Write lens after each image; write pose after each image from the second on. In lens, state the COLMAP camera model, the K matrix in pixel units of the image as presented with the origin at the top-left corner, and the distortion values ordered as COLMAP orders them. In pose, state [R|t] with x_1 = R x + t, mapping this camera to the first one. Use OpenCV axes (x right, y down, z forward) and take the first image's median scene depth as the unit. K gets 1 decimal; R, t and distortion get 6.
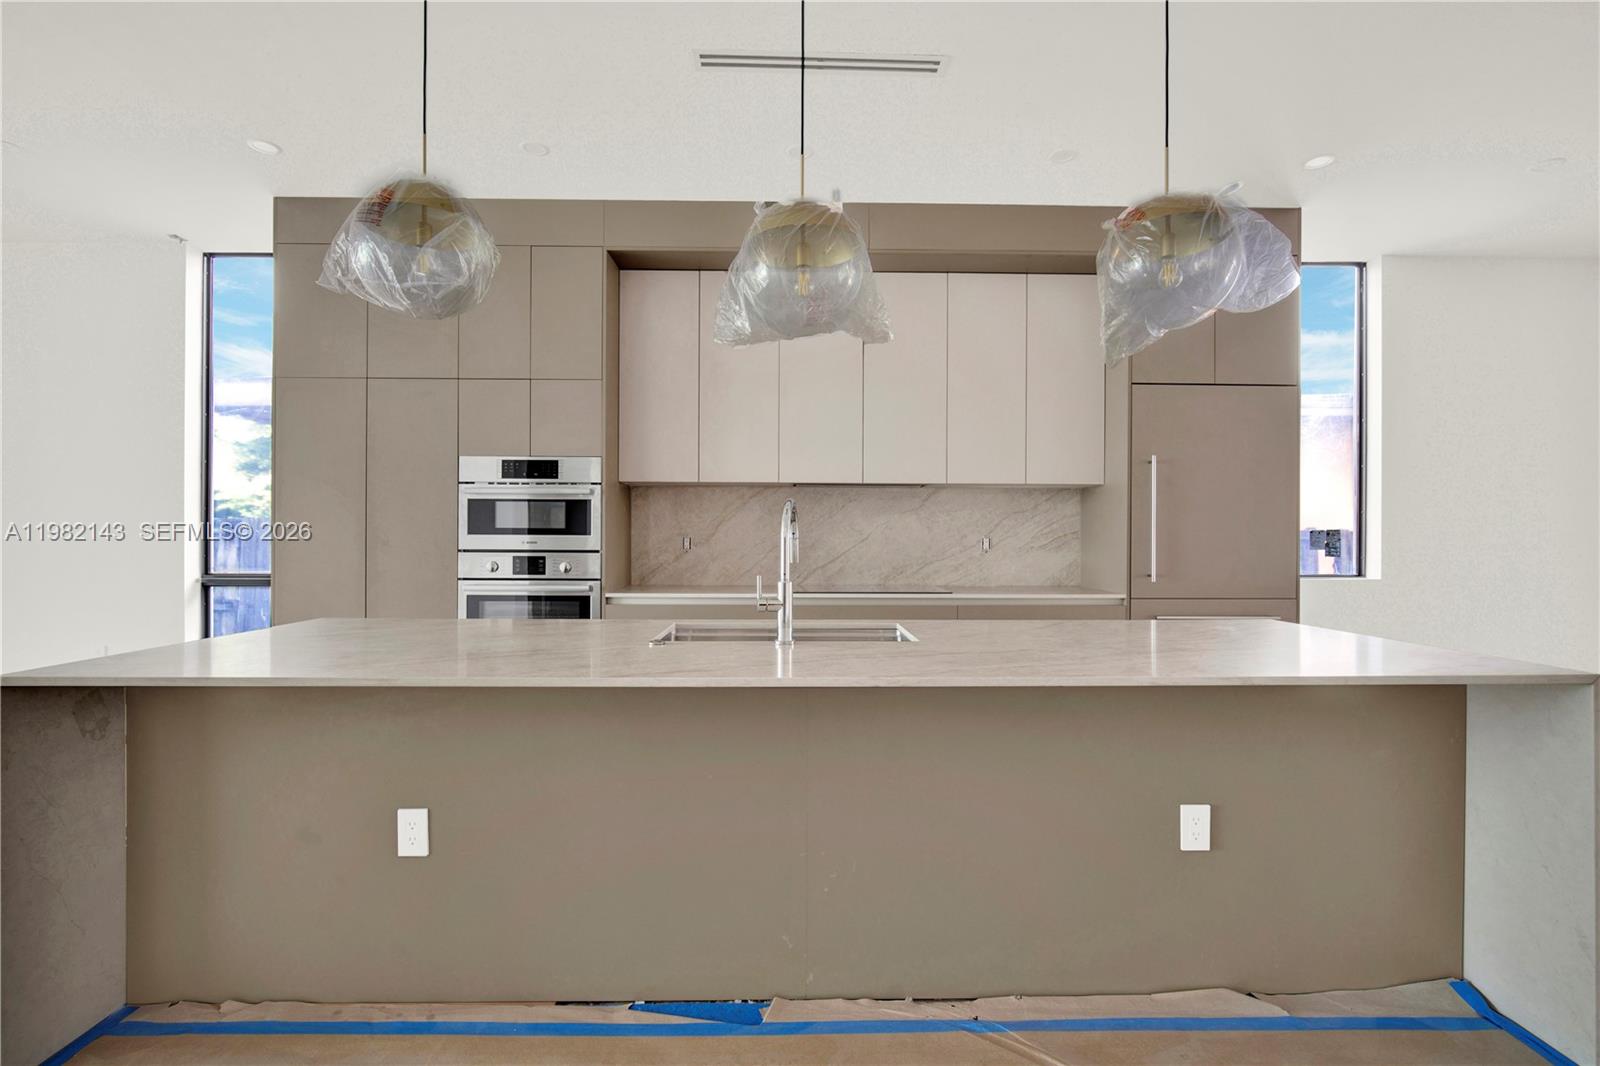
lens RADIAL K [[708.1, 0, 800.0], [0, 708.1, 533.0], [0, 0, 1]] dist [-0.005571, -0.000110]
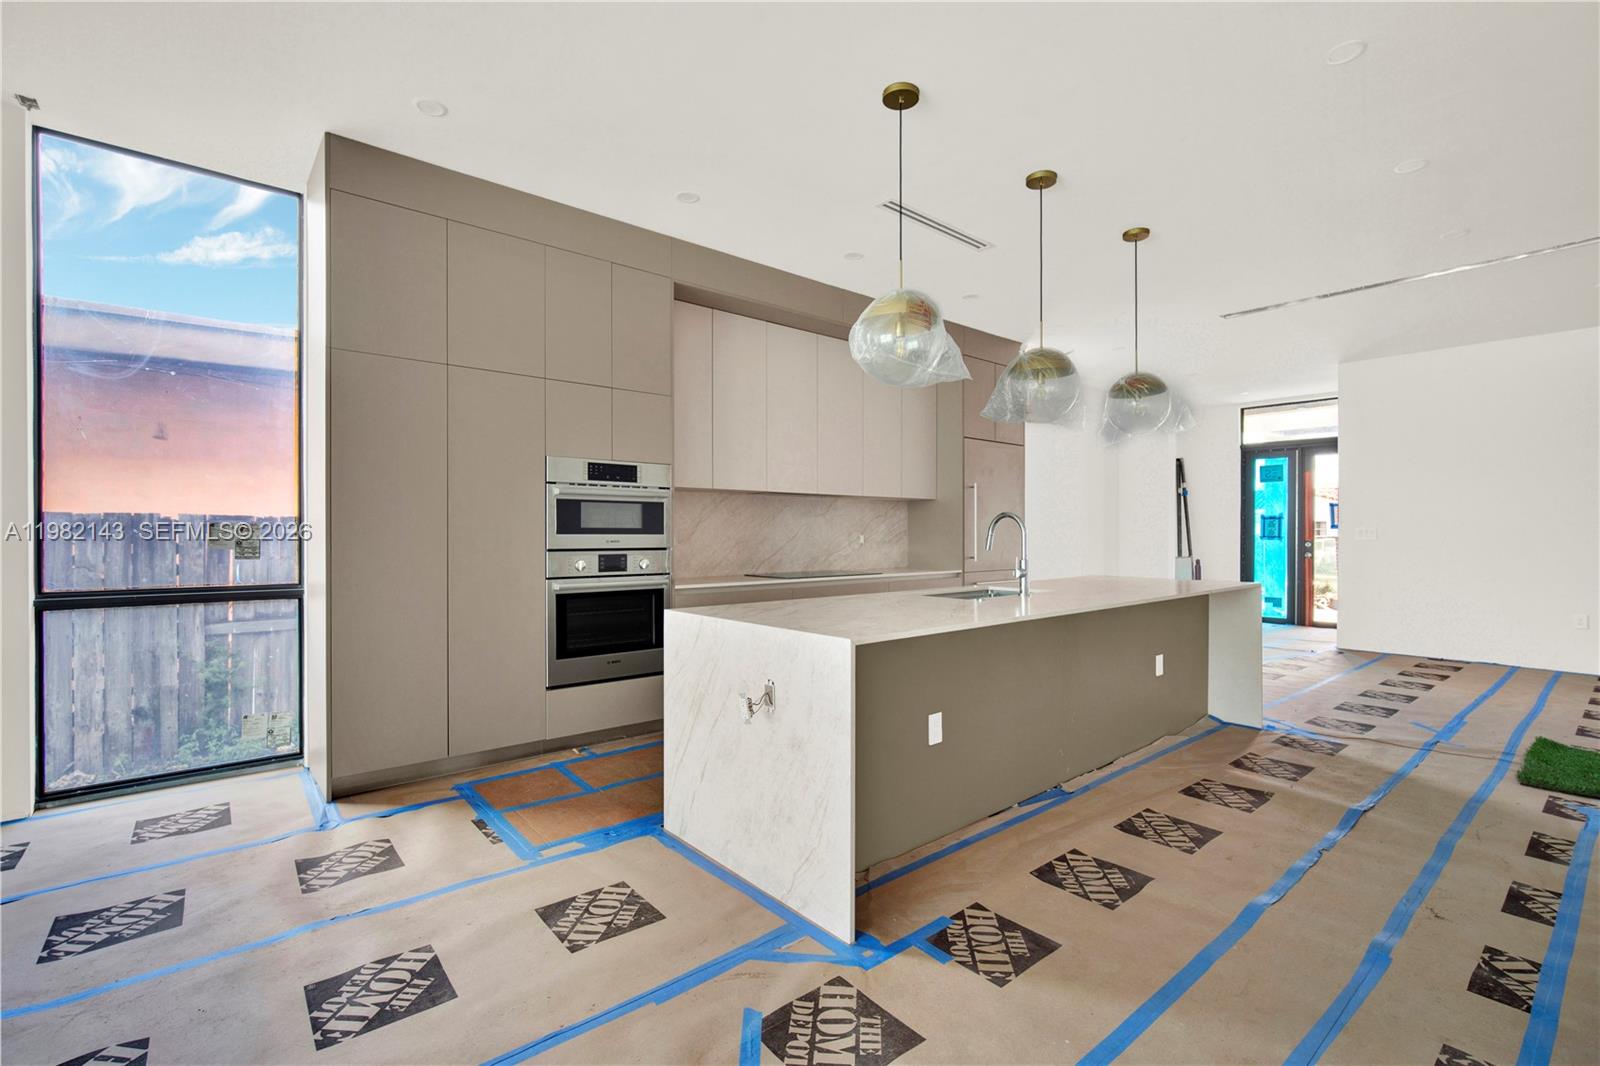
lens RADIAL K [[709.3, 0, 800.0], [0, 709.3, 533.0], [0, 0, 1]] dist [-0.013273, -0.000137]
pose [[0.776099, -0.002217, 0.630607, -0.834492], [-0.002001, 0.999980, 0.005978, -0.006222], [-0.630608, -0.005901, 0.776079, -0.005261]]
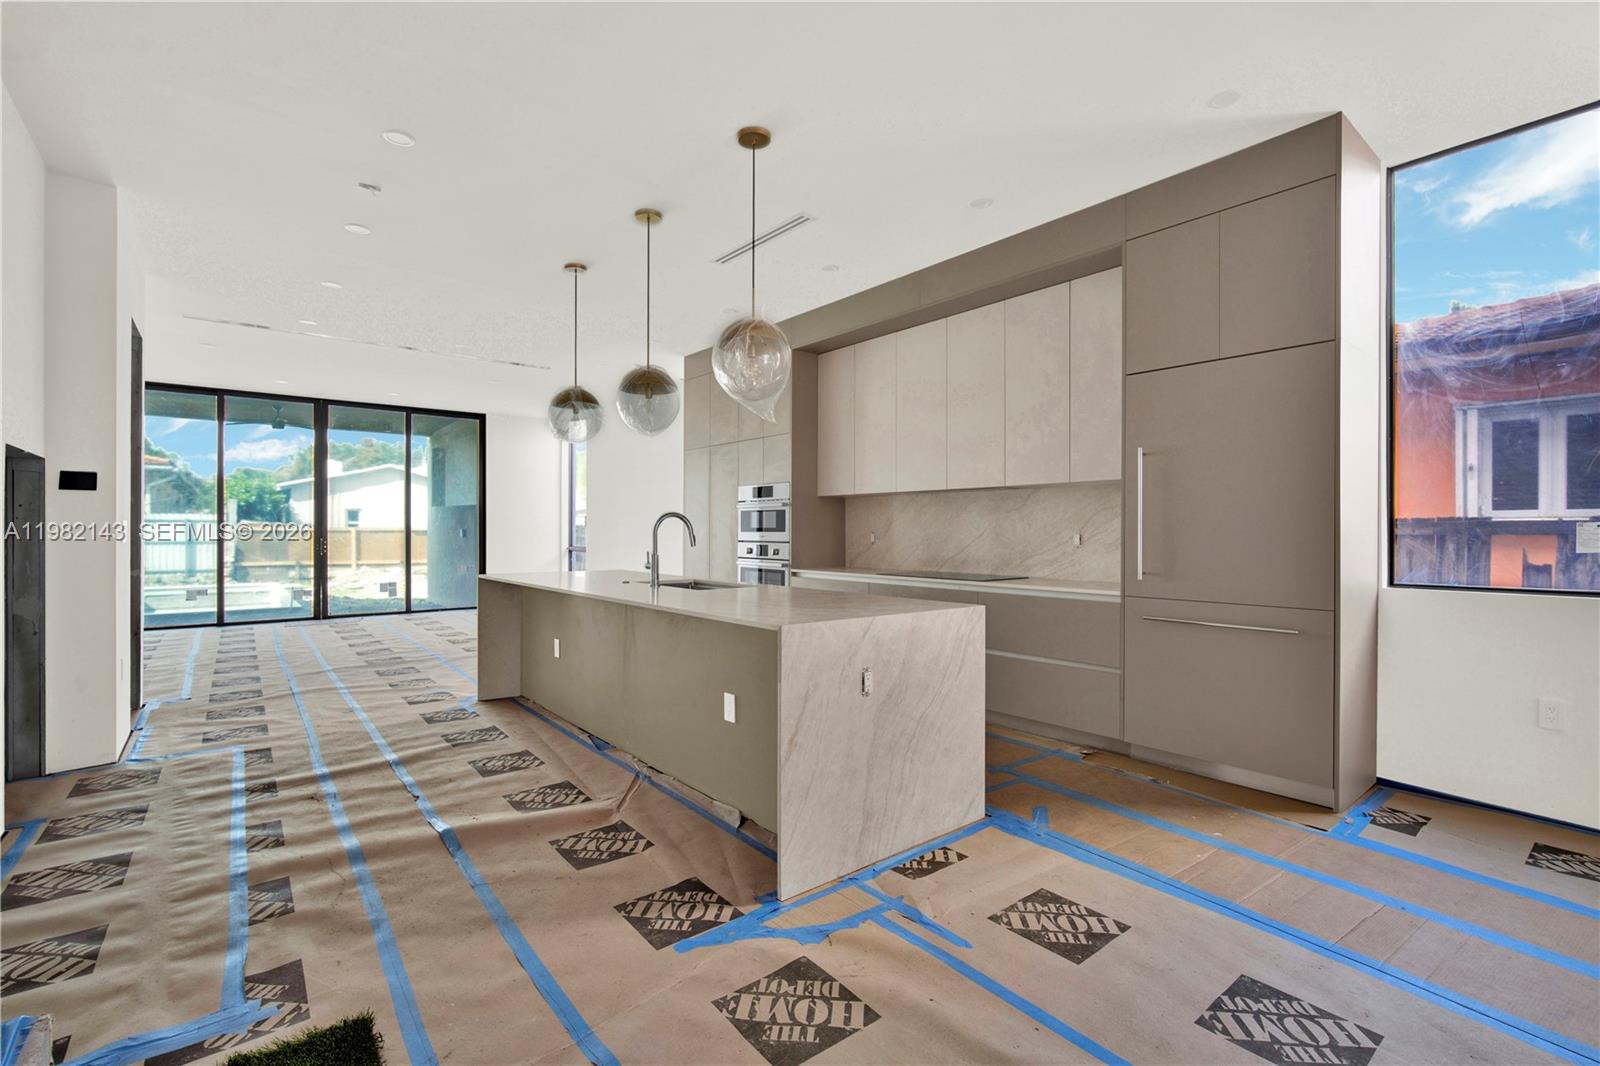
lens RADIAL K [[709.3, 0, 800.0], [0, 709.3, 533.0], [0, 0, 1]] dist [-0.013273, -0.000137]
pose [[0.623352, 0.000268, -0.781941, 0.961270], [0.006617, 0.999962, 0.005617, -0.003710], [0.781913, -0.008675, 0.623327, 0.040042]]
